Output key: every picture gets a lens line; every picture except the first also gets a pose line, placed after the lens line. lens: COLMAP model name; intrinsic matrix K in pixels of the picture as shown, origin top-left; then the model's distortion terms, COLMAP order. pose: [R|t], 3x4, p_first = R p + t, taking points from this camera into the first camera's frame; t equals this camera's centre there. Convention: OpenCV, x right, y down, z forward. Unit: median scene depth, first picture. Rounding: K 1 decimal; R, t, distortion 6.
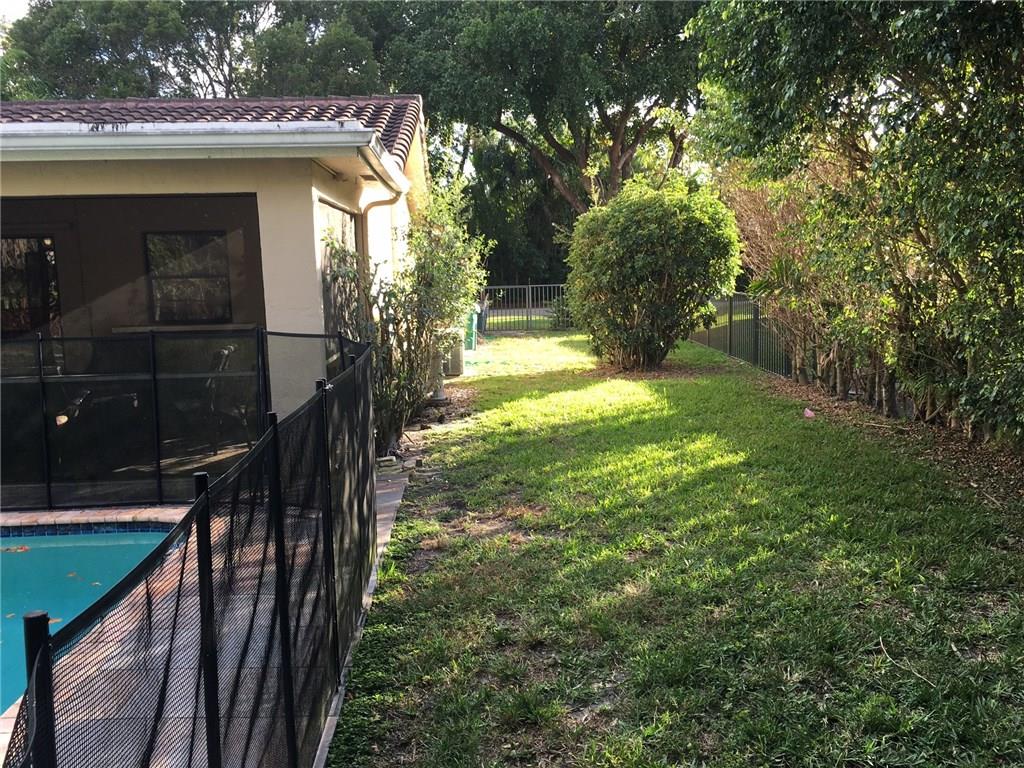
lens RADIAL K [[862.2, 0, 511.4], [0, 862.2, 379.6], [0, 0, 1]] dist [0.037637, -0.040918]
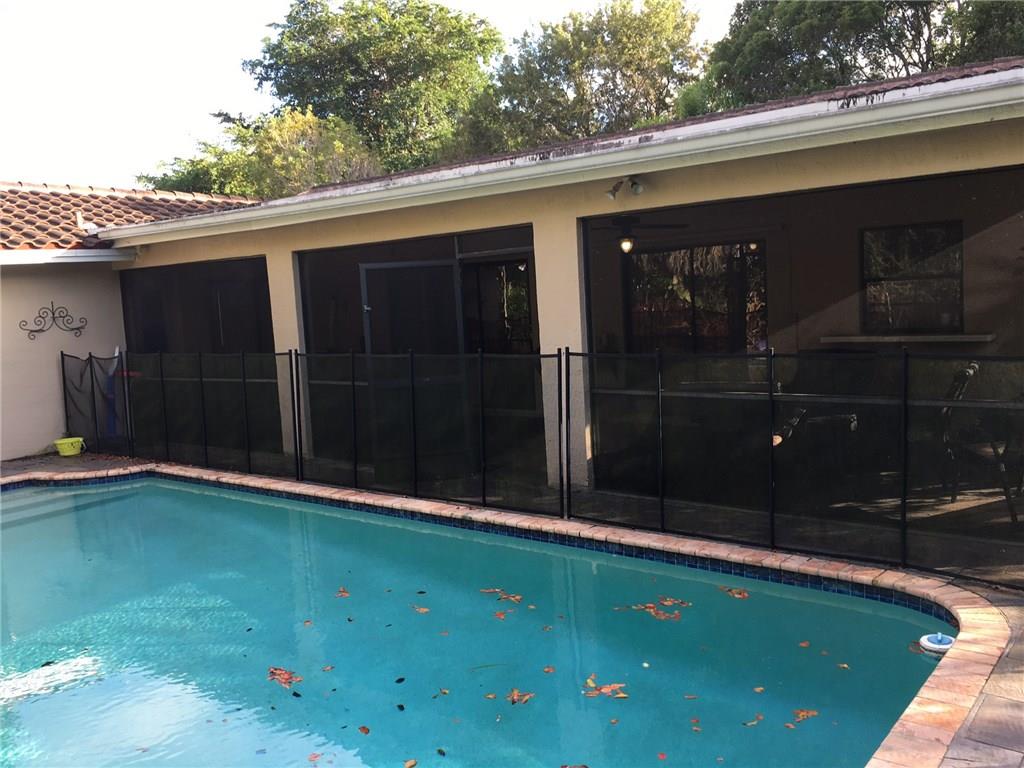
lens RADIAL K [[862.2, 0, 512.9], [0, 862.2, 383.9], [0, 0, 1]] dist [0.037637, -0.040918]
pose [[0.753545, 0.054203, -0.655158, -0.128094], [-0.051912, 0.998389, 0.022892, -0.017851], [0.655343, 0.016761, 0.755145, 0.129133]]
